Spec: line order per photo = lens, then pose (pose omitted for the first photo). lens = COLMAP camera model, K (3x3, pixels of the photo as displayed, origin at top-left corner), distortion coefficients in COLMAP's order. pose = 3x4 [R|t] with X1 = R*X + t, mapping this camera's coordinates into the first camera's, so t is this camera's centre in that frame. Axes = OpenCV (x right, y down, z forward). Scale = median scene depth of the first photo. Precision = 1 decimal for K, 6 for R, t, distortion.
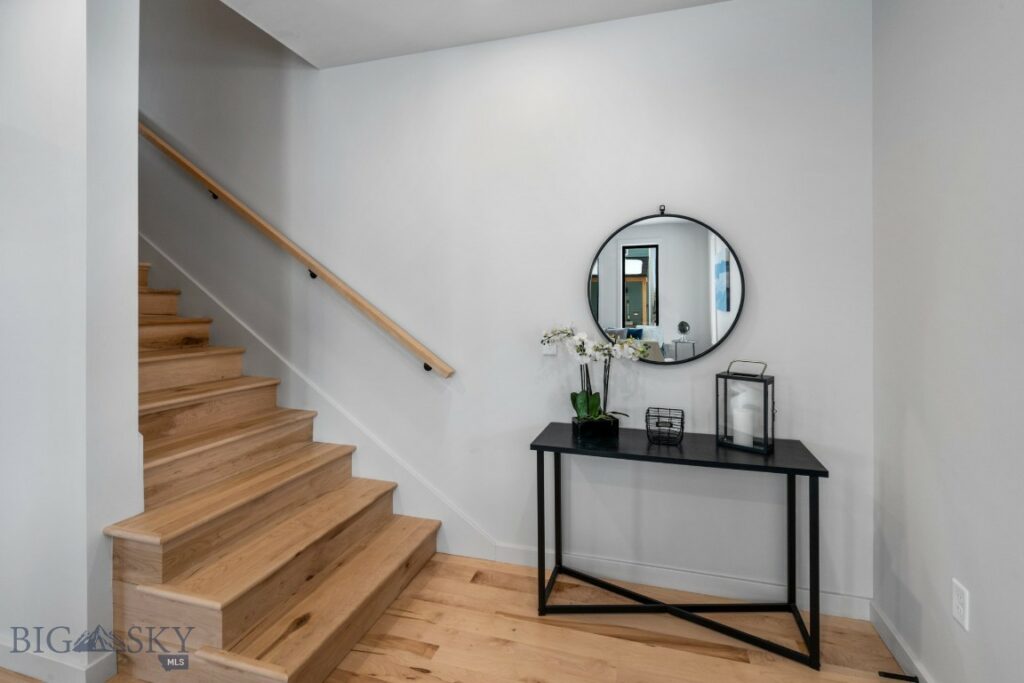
lens RADIAL K [[470.0, 0, 511.8], [0, 470.0, 298.2], [0, 0, 1]] dist [-0.004710, 0.002010]
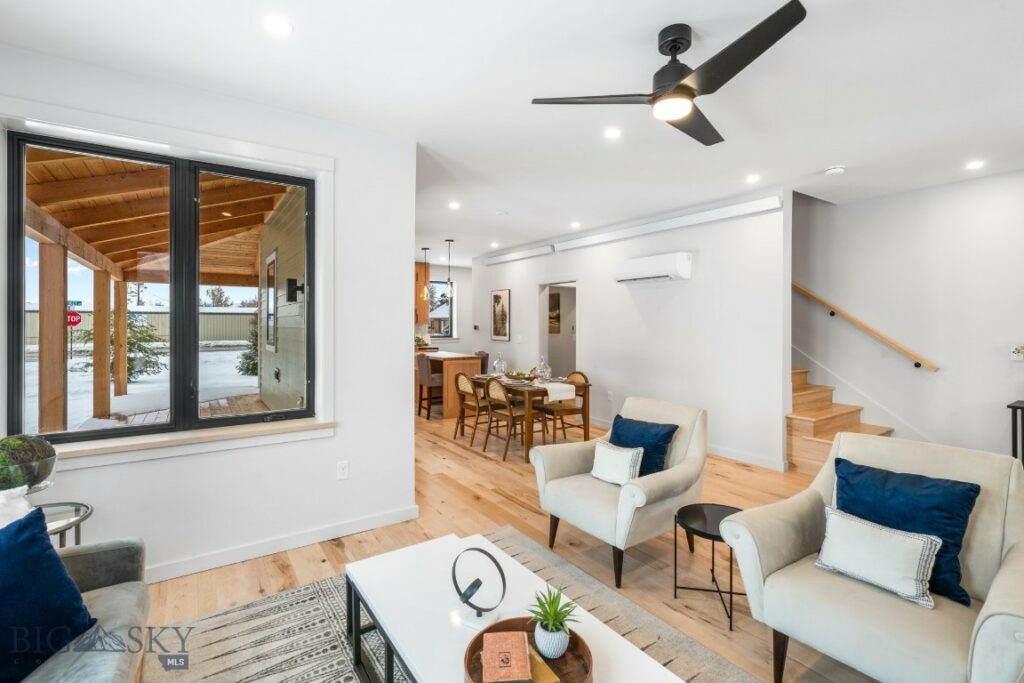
lens RADIAL K [[470.0, 0, 509.9], [0, 470.0, 322.6], [0, 0, 1]] dist [-0.004710, 0.002010]
pose [[0.779491, -0.007331, -0.626371, -0.254186], [0.010017, 0.999950, 0.000761, -0.032210], [0.626334, -0.006868, 0.779525, -1.301794]]
